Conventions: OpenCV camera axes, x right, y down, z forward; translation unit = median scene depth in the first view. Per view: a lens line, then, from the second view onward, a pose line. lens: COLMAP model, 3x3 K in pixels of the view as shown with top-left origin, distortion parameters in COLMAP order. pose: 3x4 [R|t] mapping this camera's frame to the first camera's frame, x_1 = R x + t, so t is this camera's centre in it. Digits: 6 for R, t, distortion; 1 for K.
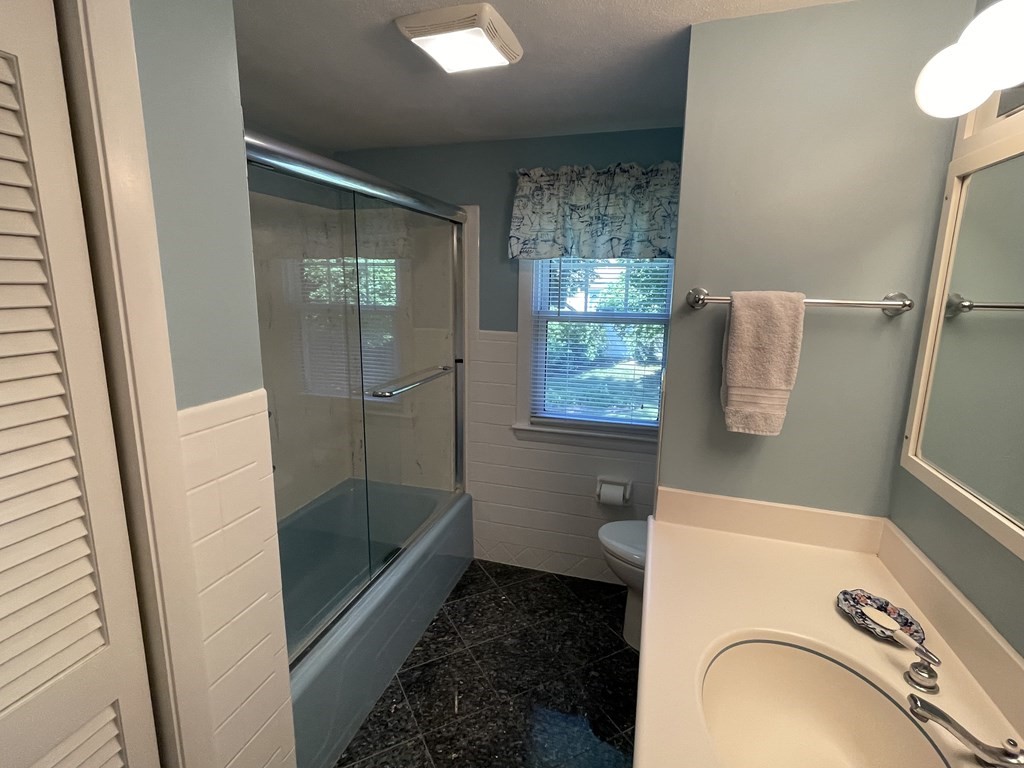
lens RADIAL K [[502.9, 0, 507.5], [0, 502.9, 380.4], [0, 0, 1]] dist [0.002346, -0.001497]
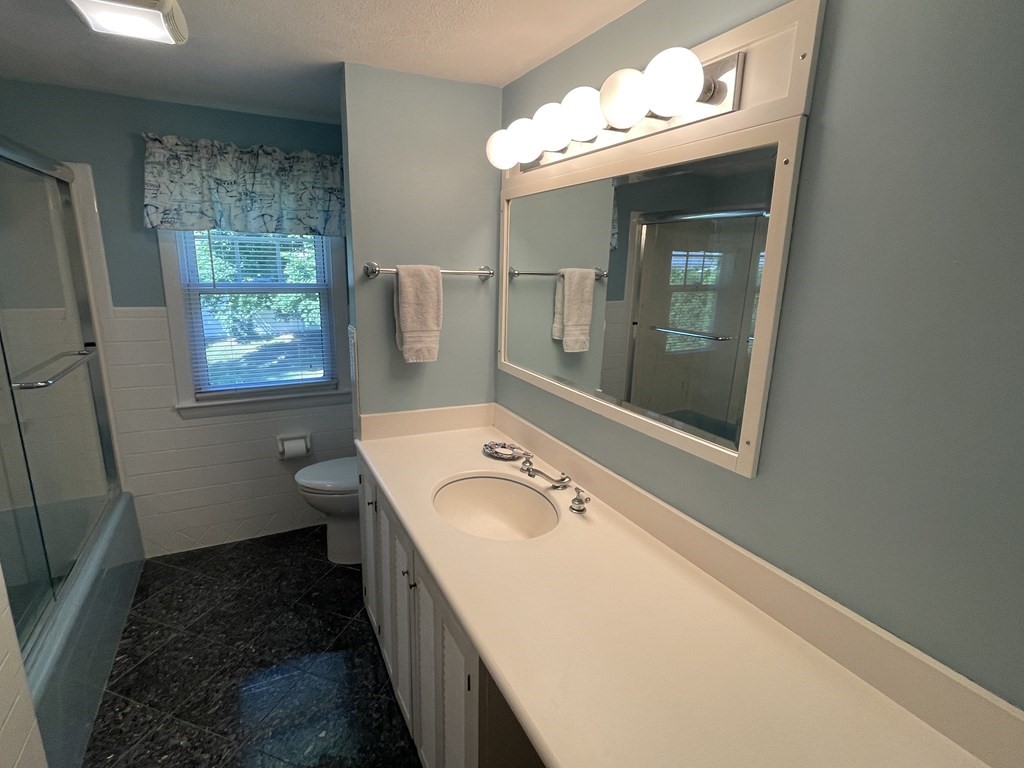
lens RADIAL K [[502.9, 0, 507.5], [0, 502.9, 380.4], [0, 0, 1]] dist [0.002346, -0.001497]
pose [[0.715574, -0.155427, 0.681025, -0.212892], [0.118564, 0.987810, 0.100865, 0.024329], [-0.688401, 0.008569, 0.725280, -0.149842]]
